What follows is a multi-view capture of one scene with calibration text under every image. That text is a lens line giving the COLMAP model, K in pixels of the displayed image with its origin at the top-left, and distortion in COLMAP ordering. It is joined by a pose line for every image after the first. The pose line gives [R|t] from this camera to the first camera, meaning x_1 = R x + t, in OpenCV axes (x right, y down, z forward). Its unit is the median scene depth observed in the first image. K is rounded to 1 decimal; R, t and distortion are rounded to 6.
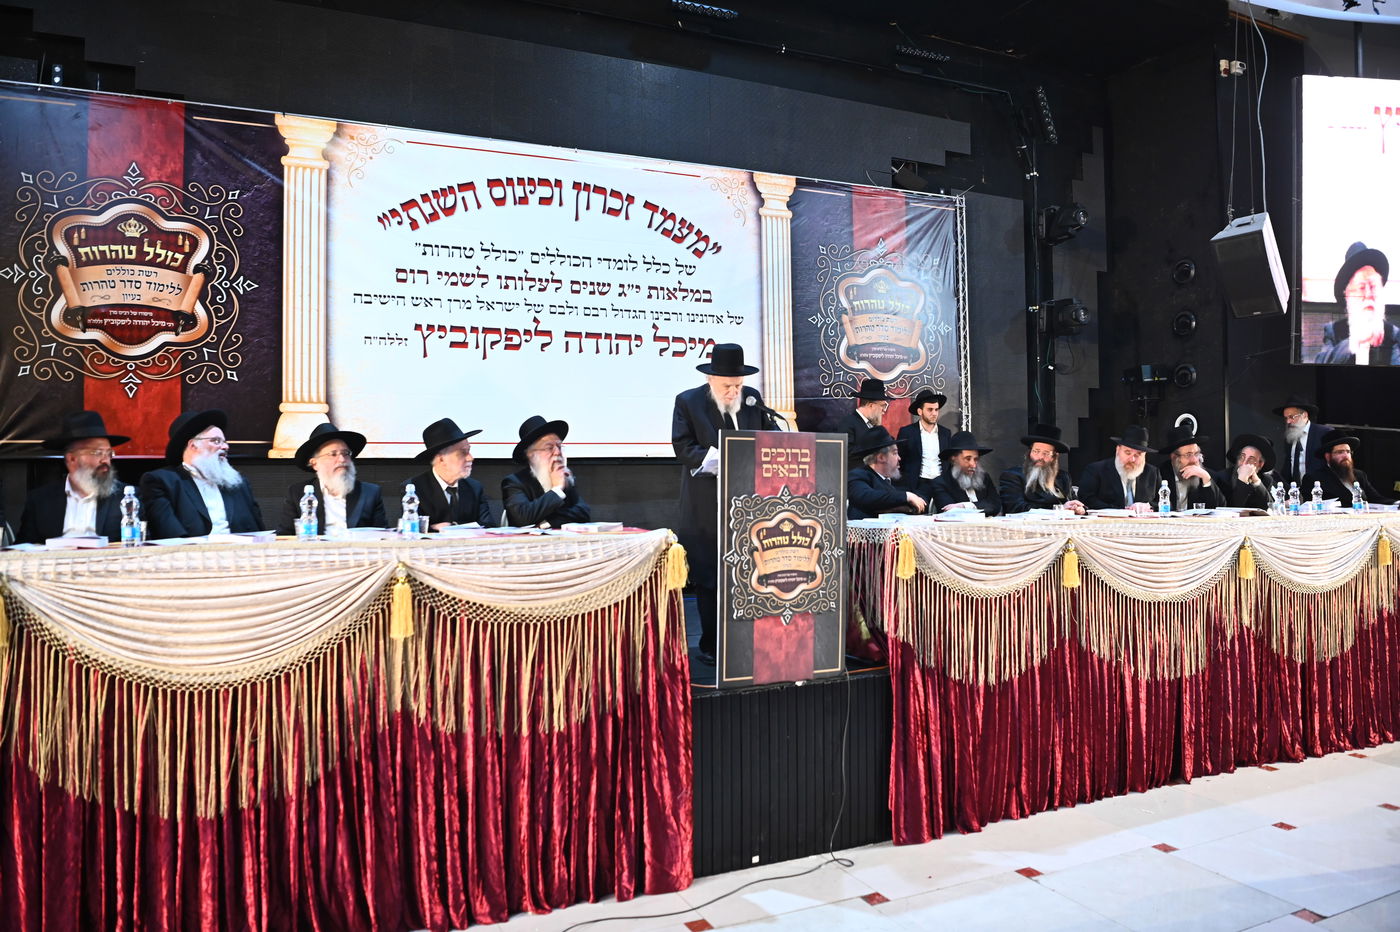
lens RADIAL K [[960.0, 0, 693.7], [0, 960.0, 466.3], [0, 0, 1]] dist [-0.074991, 0.016930]
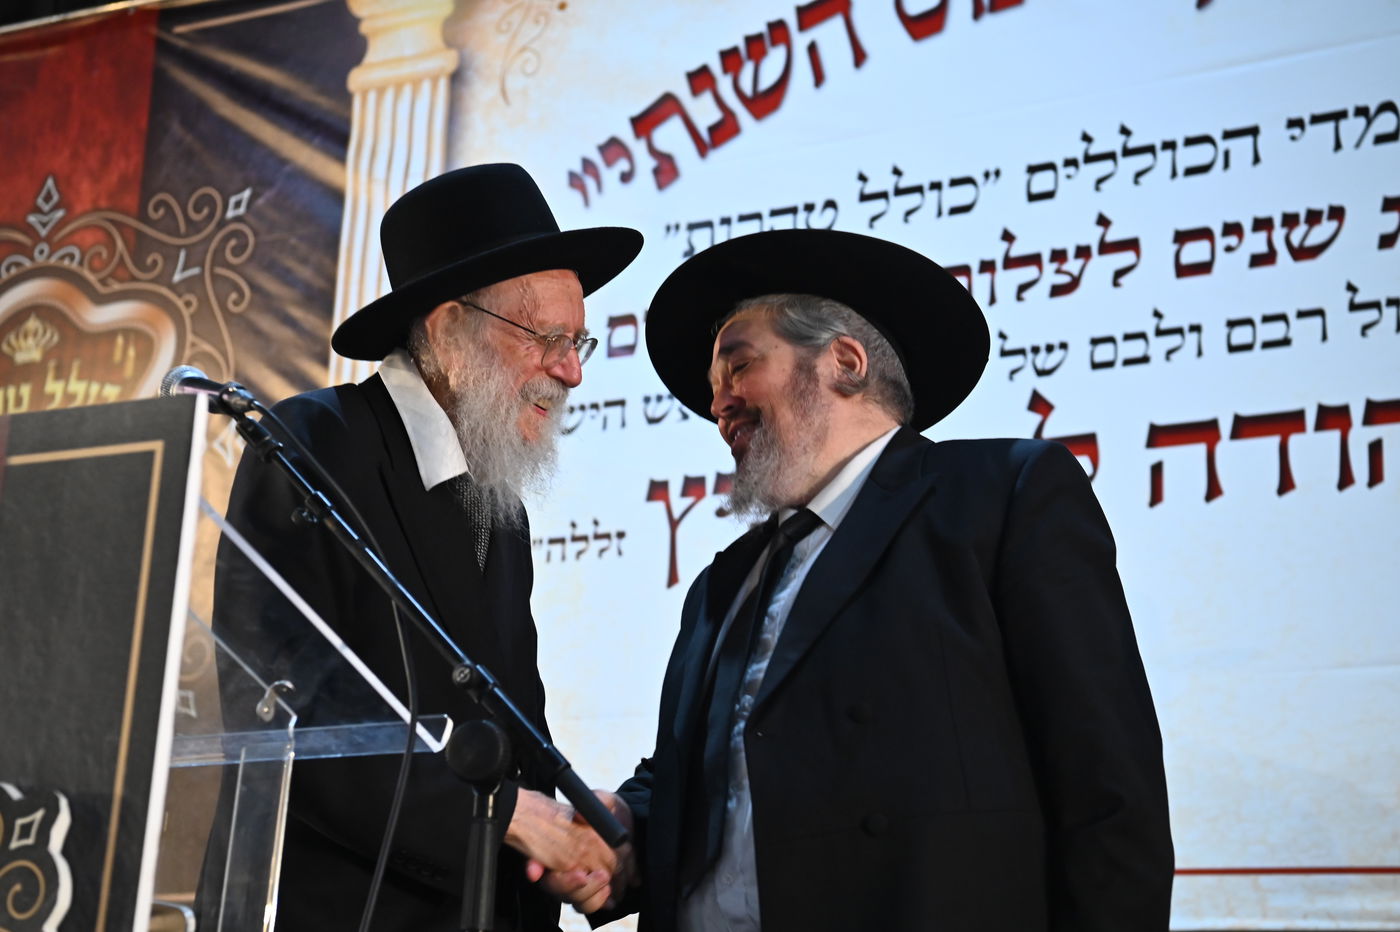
lens RADIAL K [[2569.9, 0, 705.7], [0, 2569.9, 463.2], [0, 0, 1]] dist [0.298179, -0.099127]
pose [[0.603496, -0.184685, -0.775683, 0.351497], [-0.038660, 0.964885, -0.259811, 0.055239], [0.796428, 0.186783, 0.575164, 0.555393]]
